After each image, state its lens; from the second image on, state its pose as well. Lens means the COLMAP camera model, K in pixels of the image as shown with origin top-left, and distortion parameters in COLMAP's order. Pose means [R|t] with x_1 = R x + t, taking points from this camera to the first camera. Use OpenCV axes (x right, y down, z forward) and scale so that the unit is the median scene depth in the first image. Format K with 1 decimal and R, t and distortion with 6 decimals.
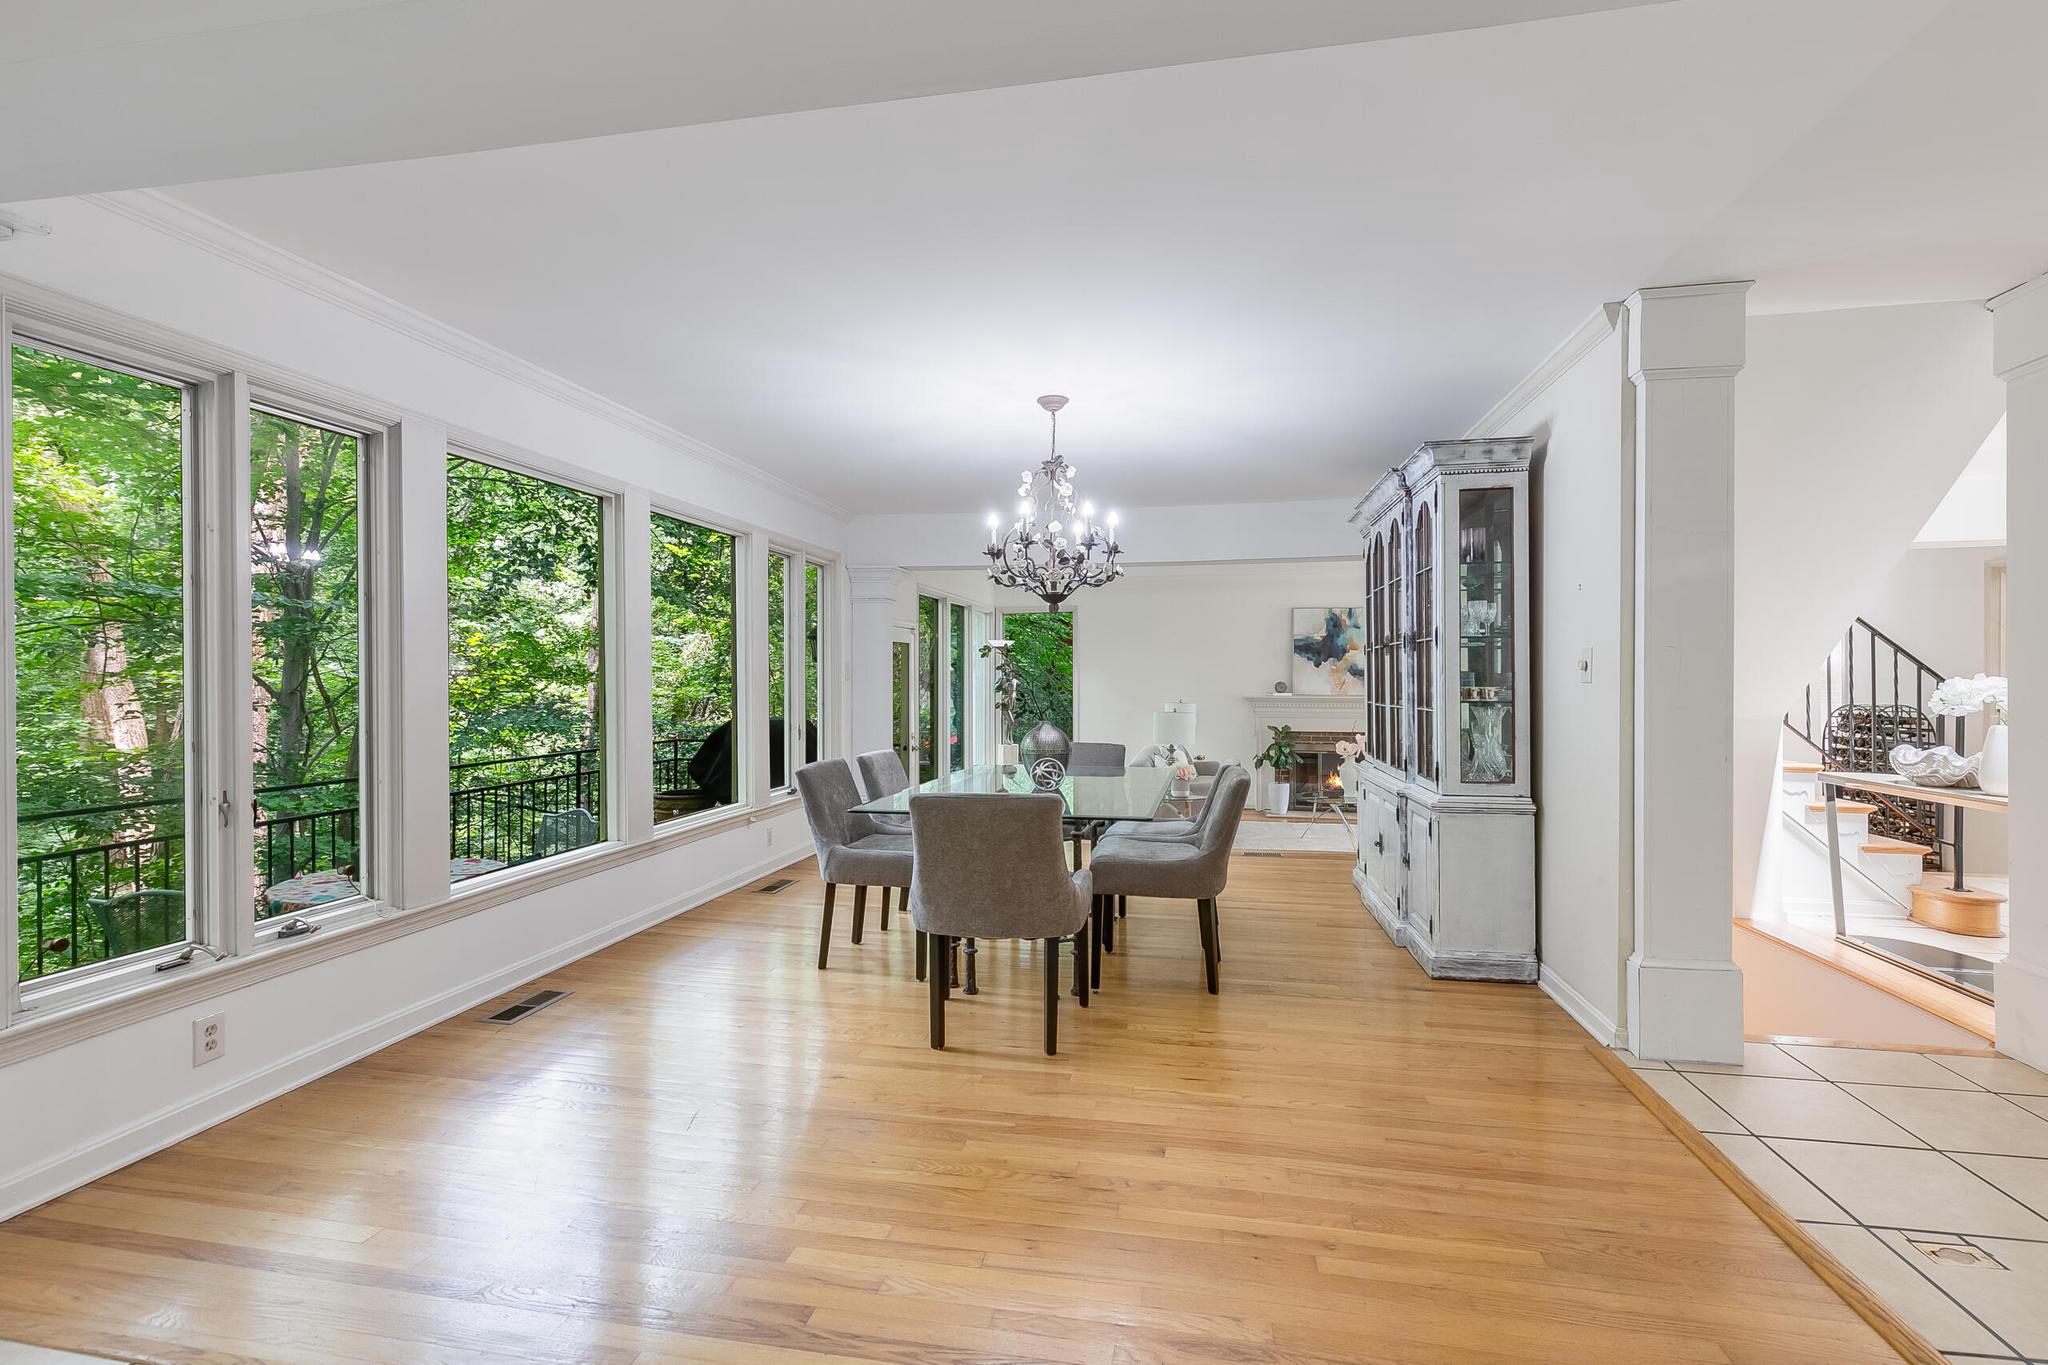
lens RADIAL K [[929.7, 0, 1022.6], [0, 929.7, 675.6], [0, 0, 1]] dist [0.004430, 0.000004]
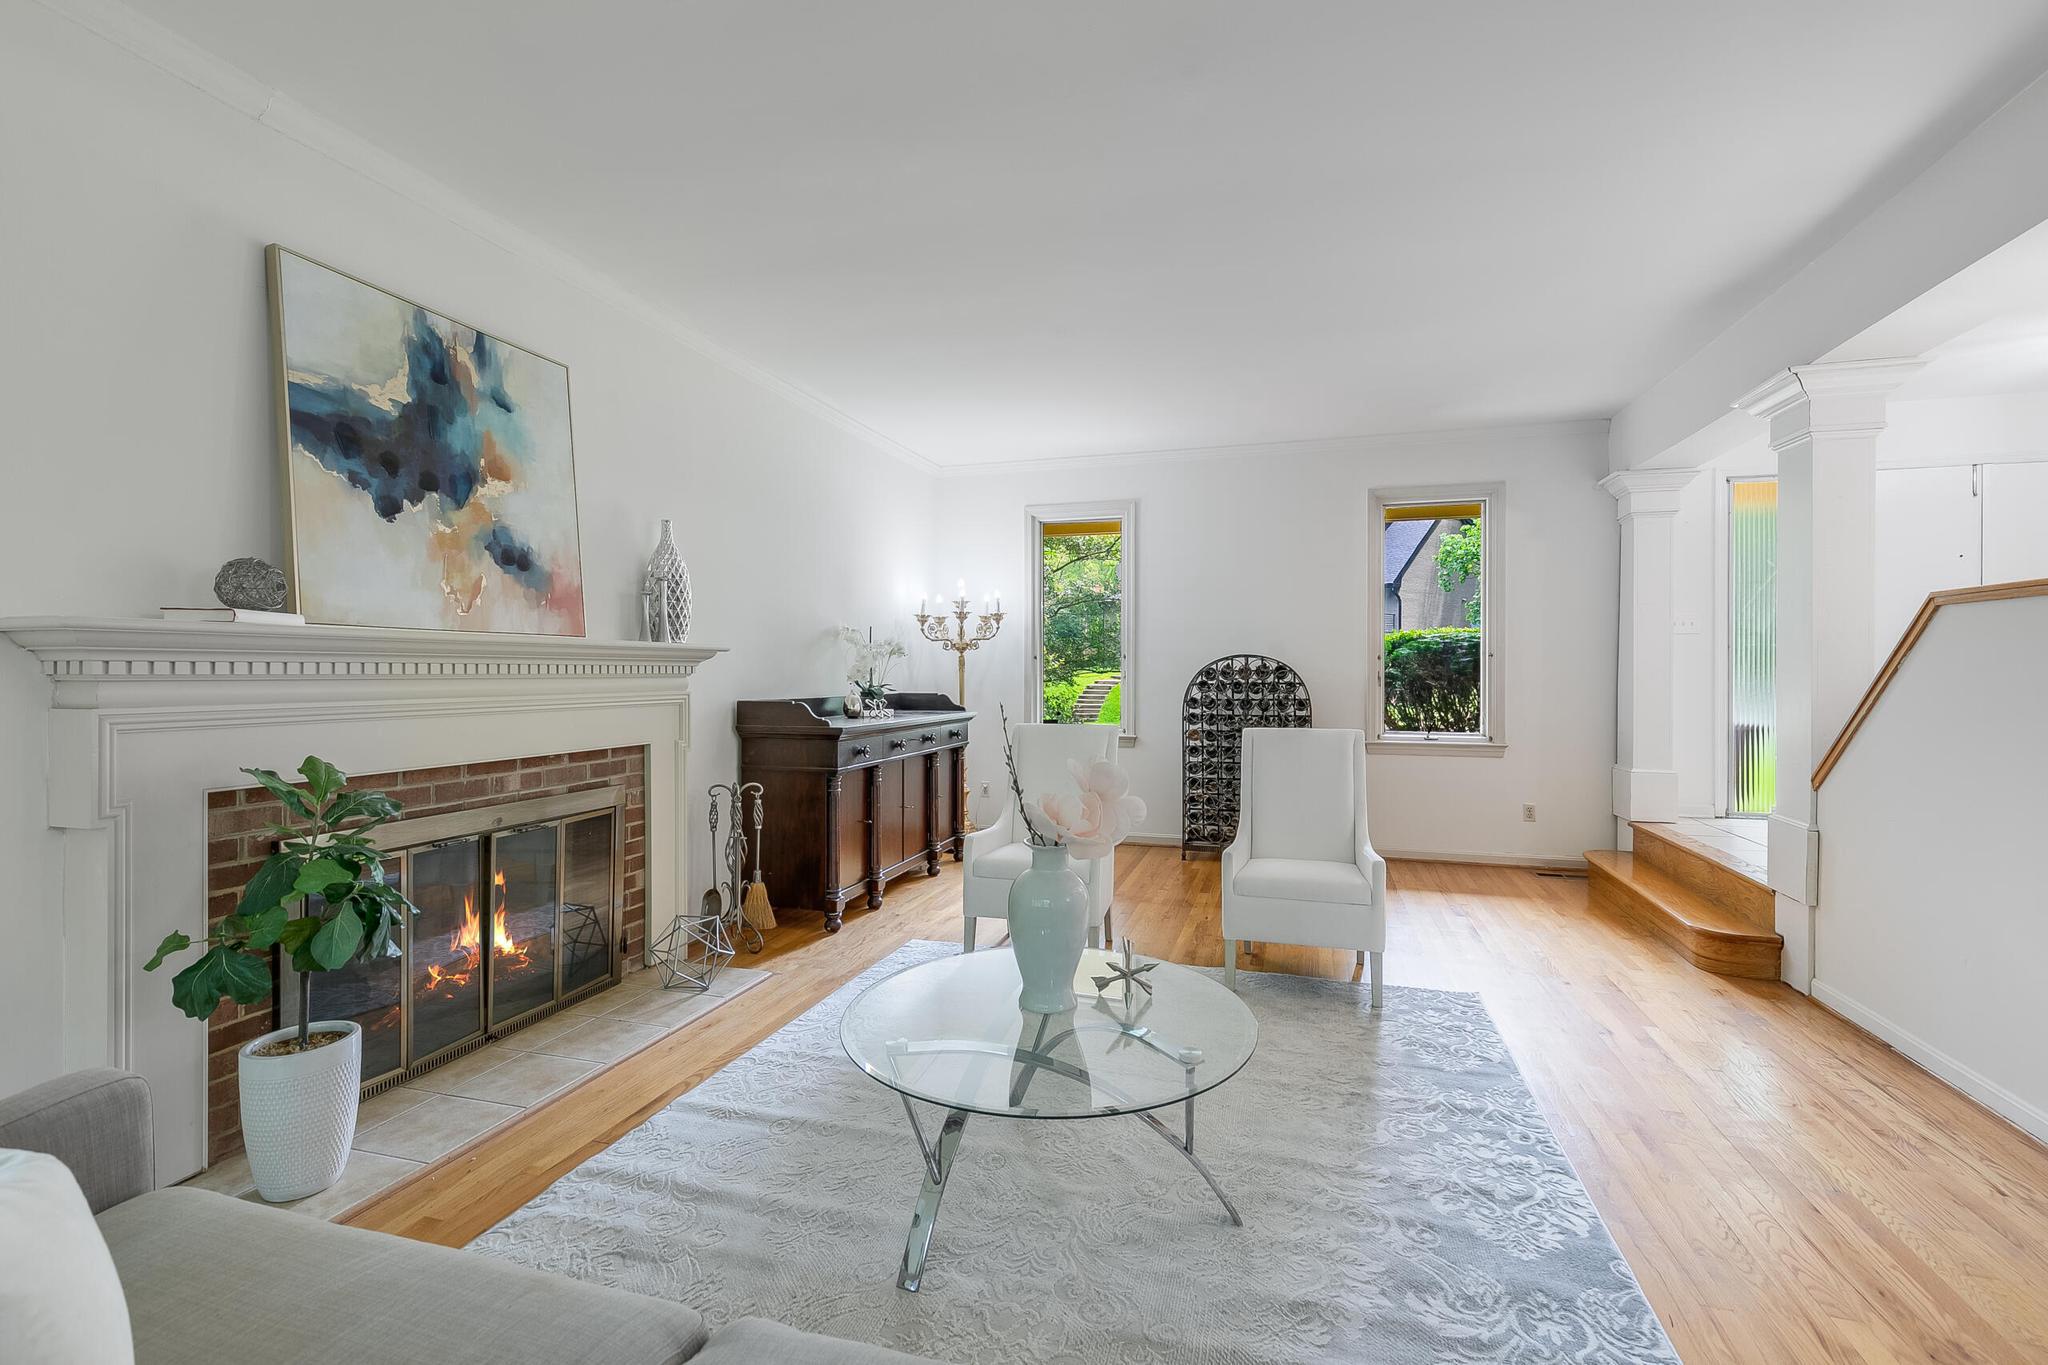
lens RADIAL K [[929.7, 0, 1022.6], [0, 929.7, 675.6], [0, 0, 1]] dist [0.004430, 0.000004]
pose [[0.093369, -0.005355, 0.995617, 0.205029], [-0.002277, 0.999982, 0.005592, 0.081615], [-0.995629, -0.002789, 0.093355, 2.062988]]
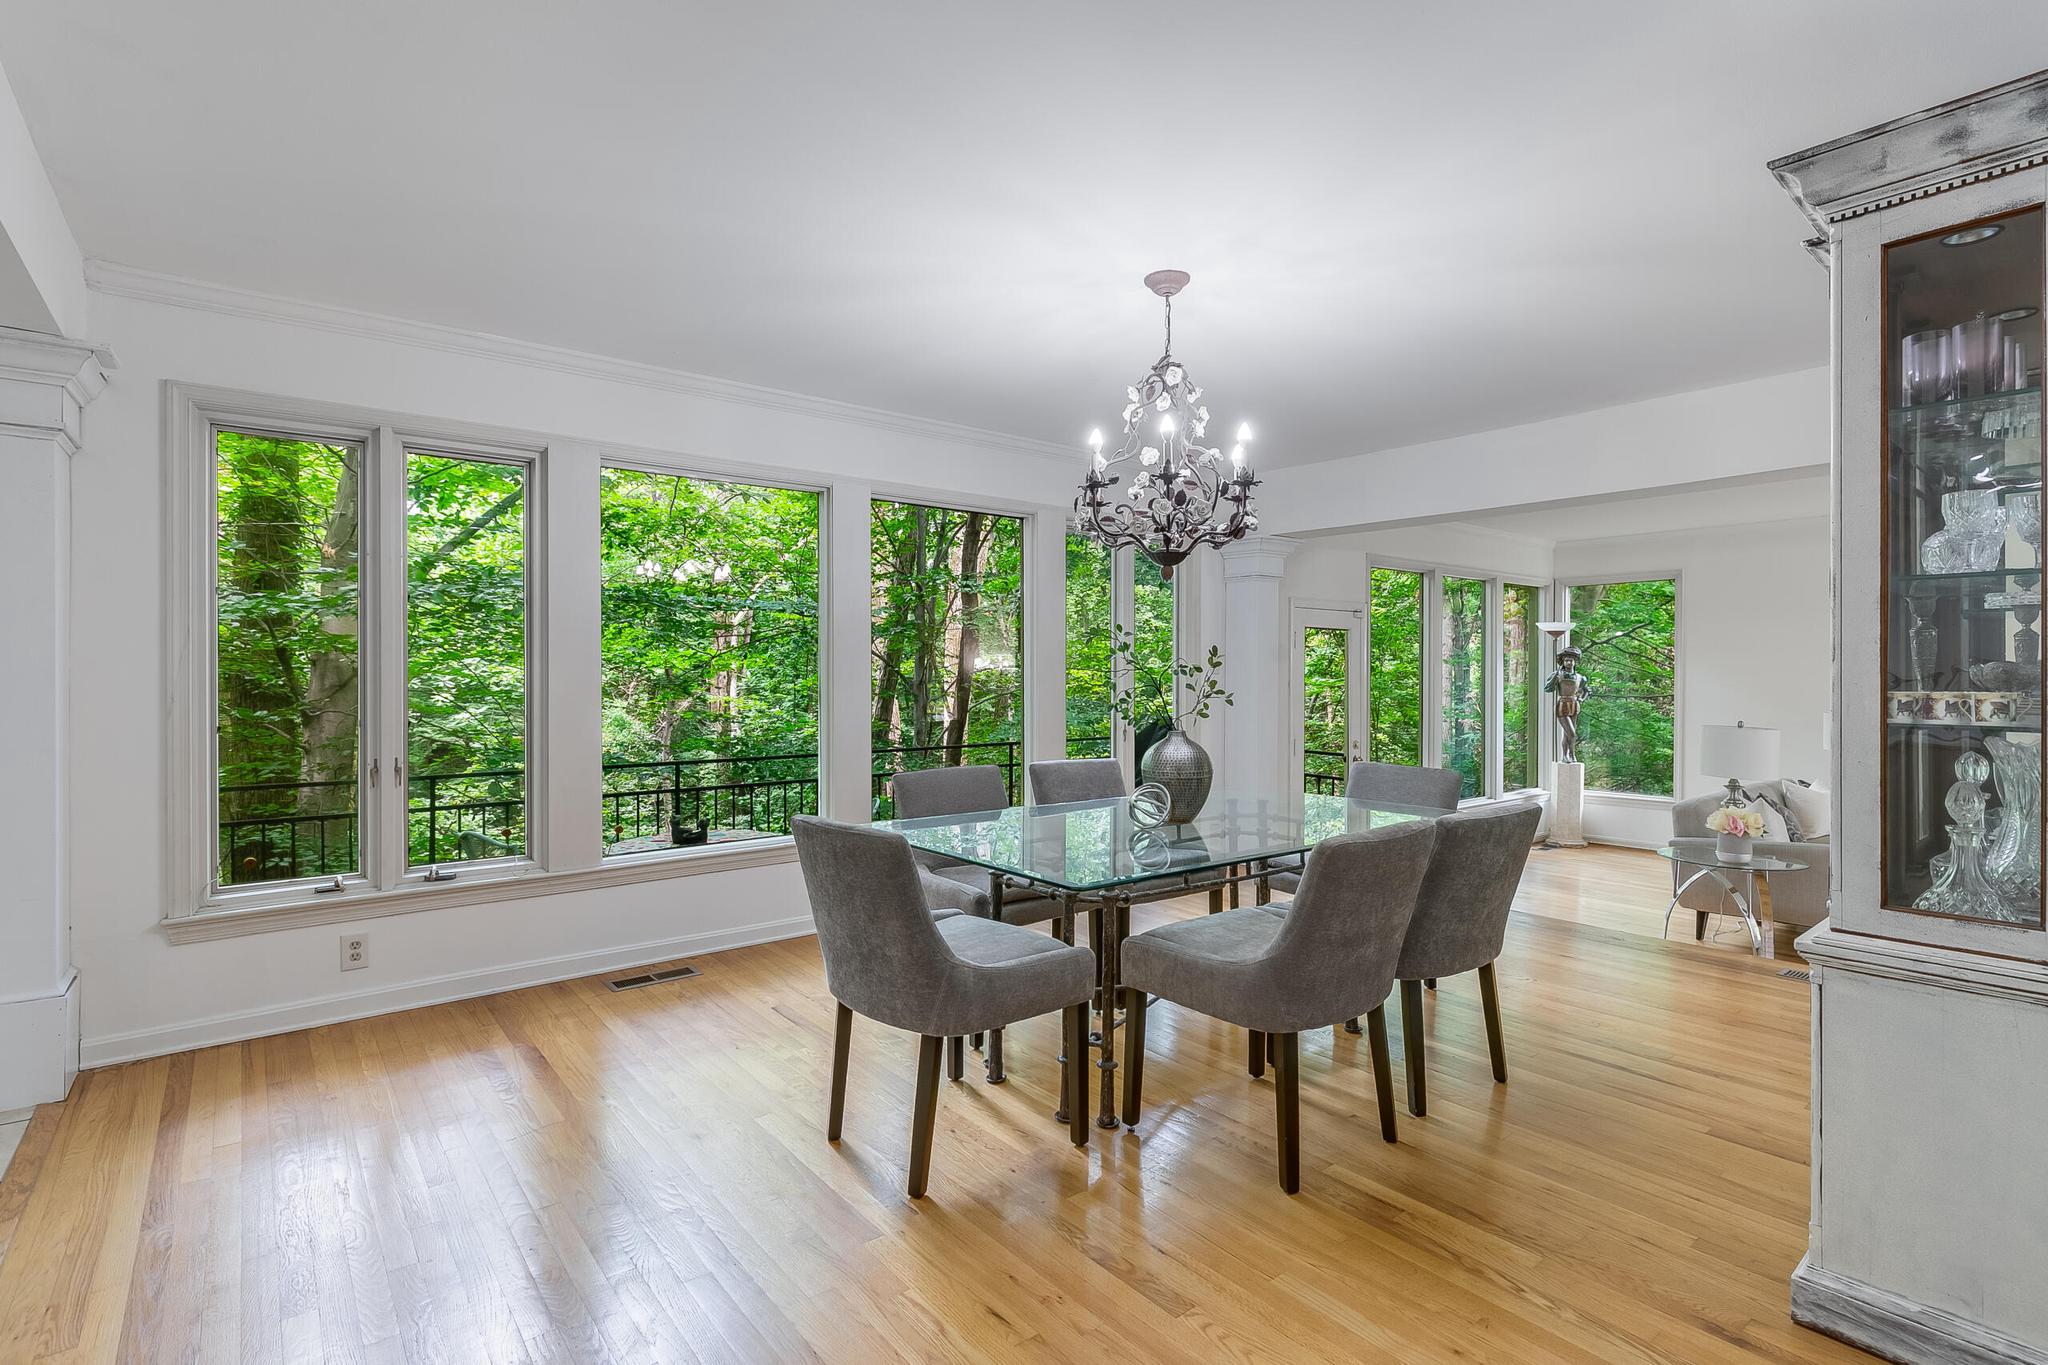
lens RADIAL K [[976.5, 0, 1021.0], [0, 976.5, 672.4], [0, 0, 1]] dist [-0.001875, -0.000221]
pose [[0.761639, 0.002127, -0.647998, 0.466074], [0.001127, 0.999989, 0.004606, 0.000745], [0.648000, -0.004238, 0.761628, 0.388781]]
